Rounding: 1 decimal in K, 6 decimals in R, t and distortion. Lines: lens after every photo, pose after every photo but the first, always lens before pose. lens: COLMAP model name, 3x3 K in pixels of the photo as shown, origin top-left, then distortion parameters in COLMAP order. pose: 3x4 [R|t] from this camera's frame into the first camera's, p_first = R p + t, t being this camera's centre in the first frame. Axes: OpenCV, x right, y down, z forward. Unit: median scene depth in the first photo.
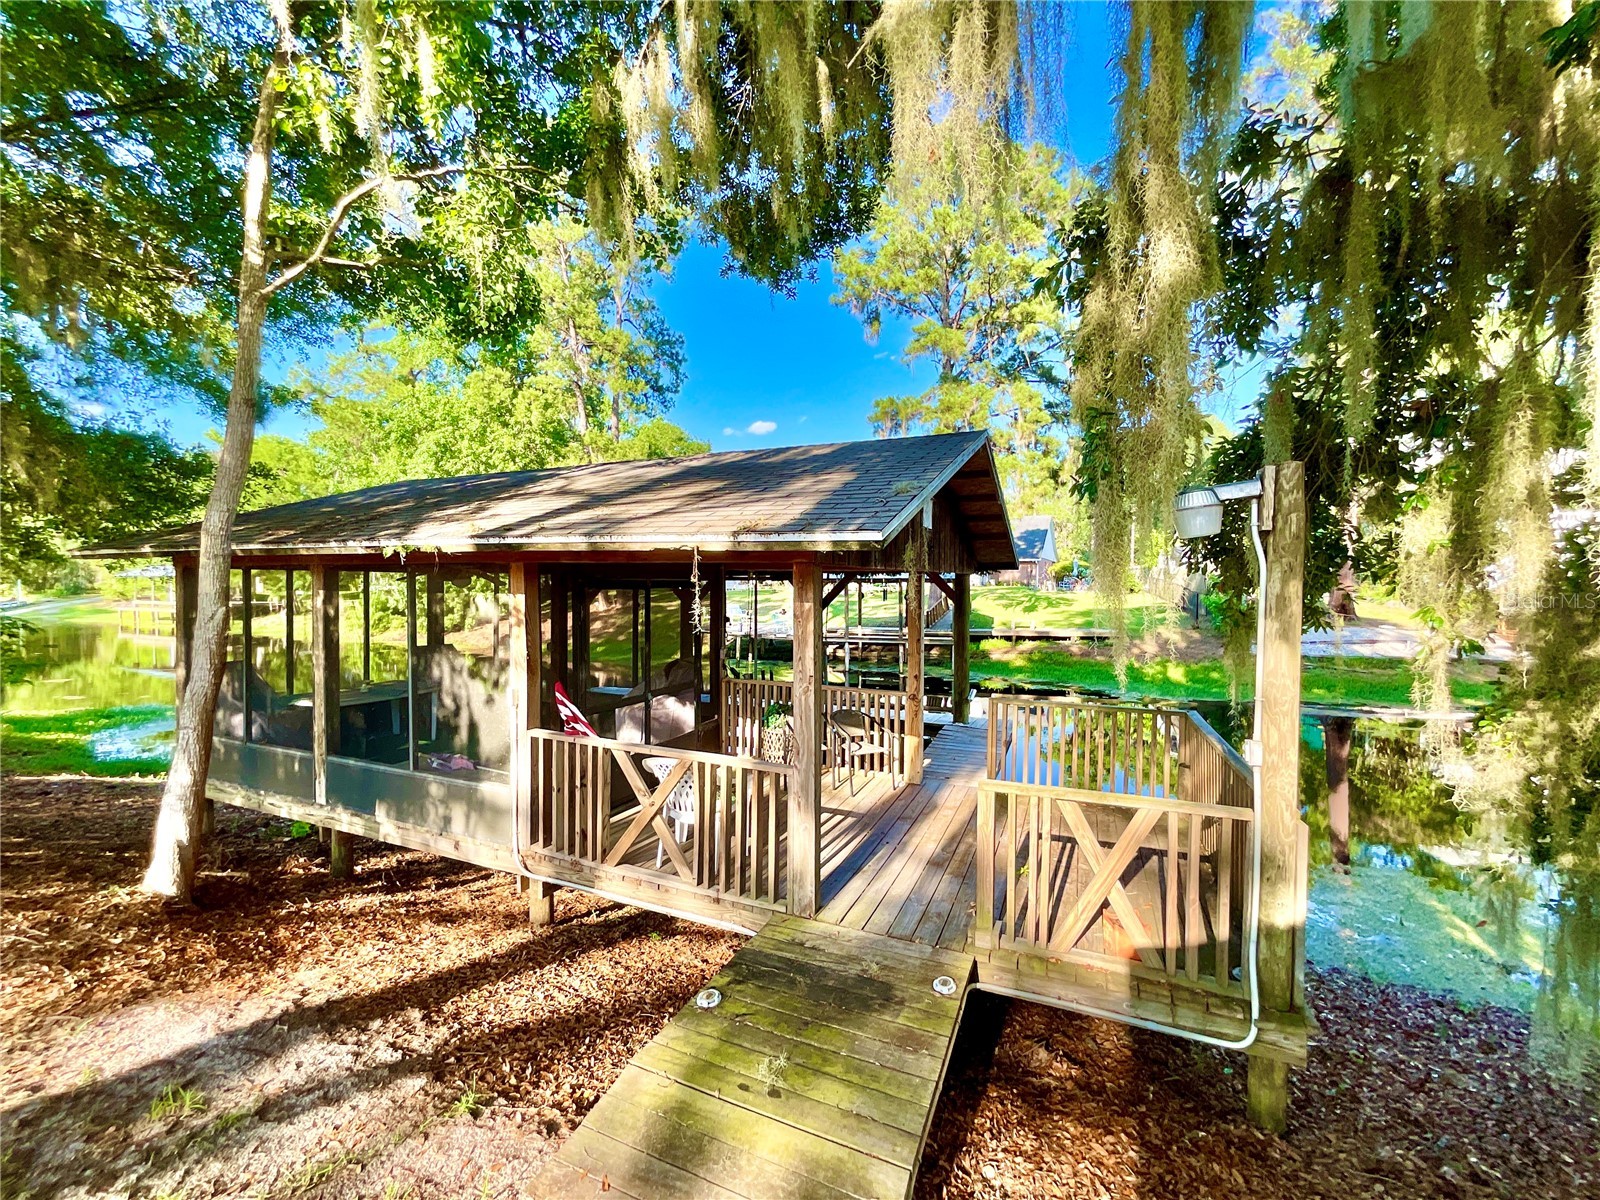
lens RADIAL K [[649.1, 0, 802.2], [0, 649.1, 600.9], [0, 0, 1]] dist [0.001370, -0.001248]
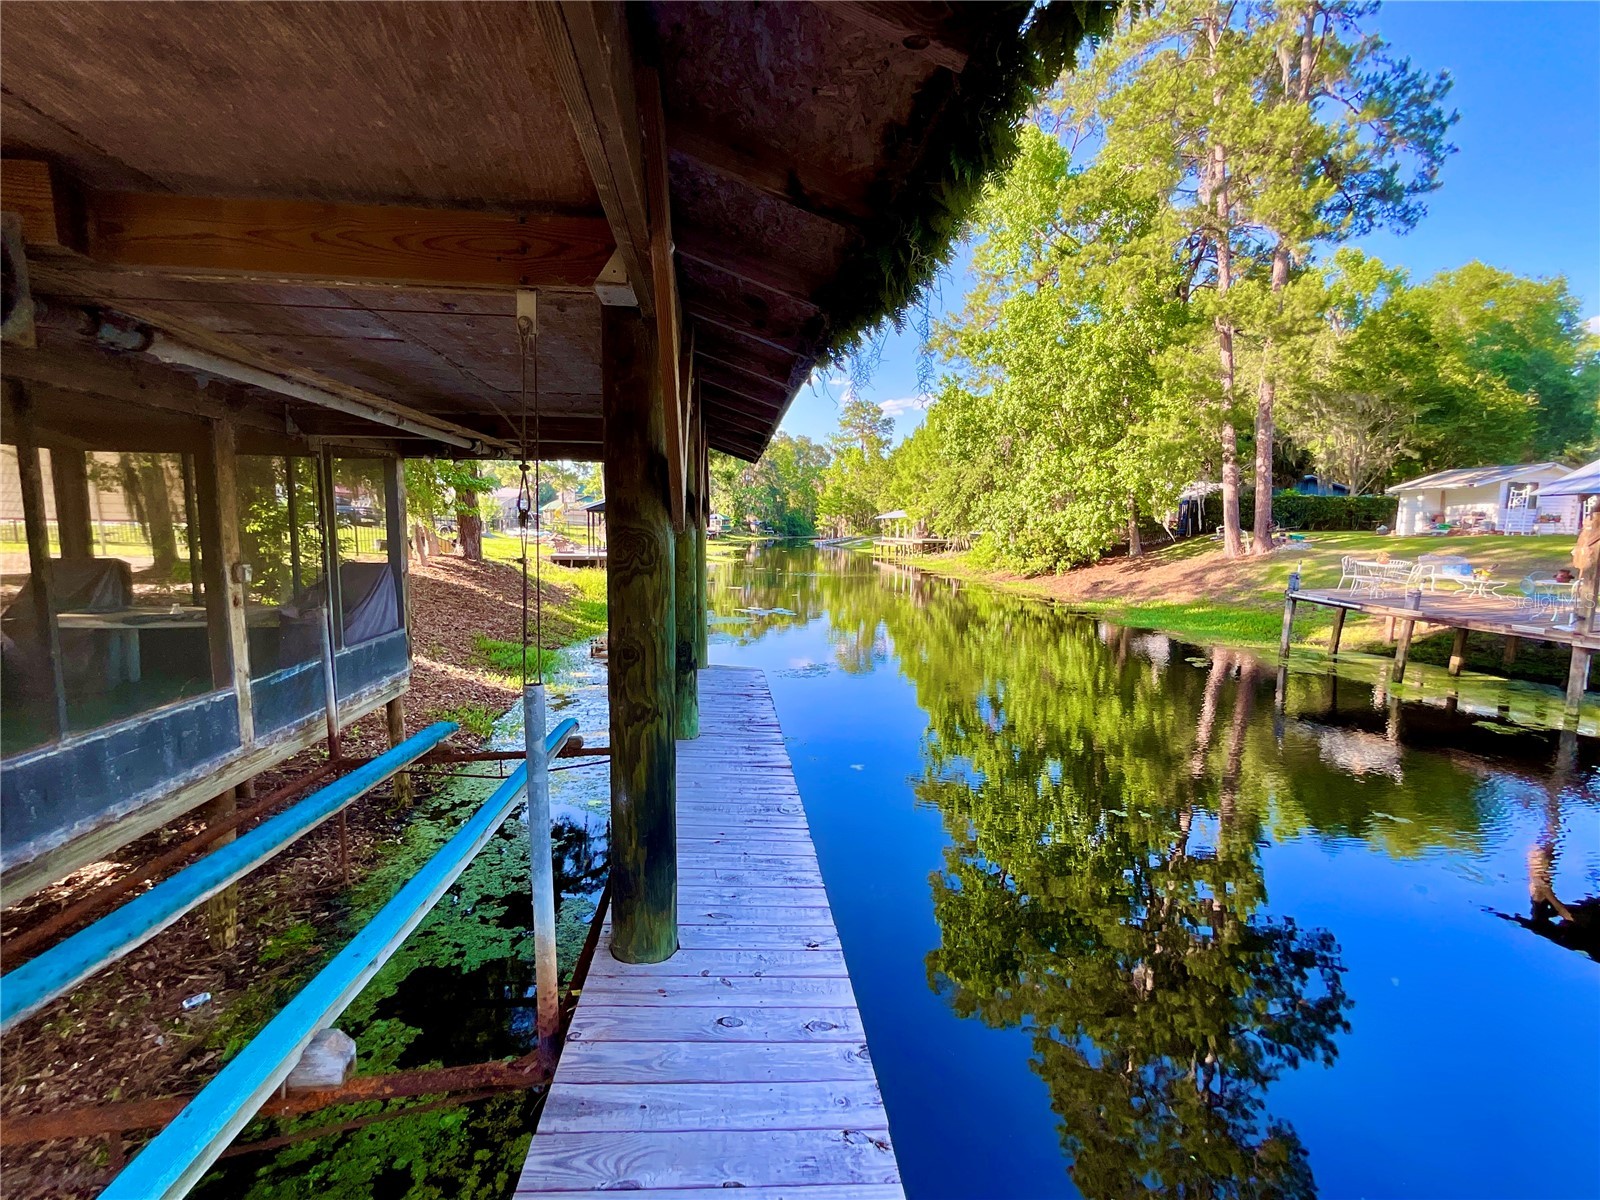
lens RADIAL K [[649.1, 0, 808.8], [0, 649.1, 604.5], [0, 0, 1]] dist [0.001370, -0.001248]
pose [[0.501505, 0.108939, -0.858269, 0.555092], [-0.035218, 0.993789, 0.105562, 0.039061], [0.864438, -0.022713, 0.502227, 1.980134]]
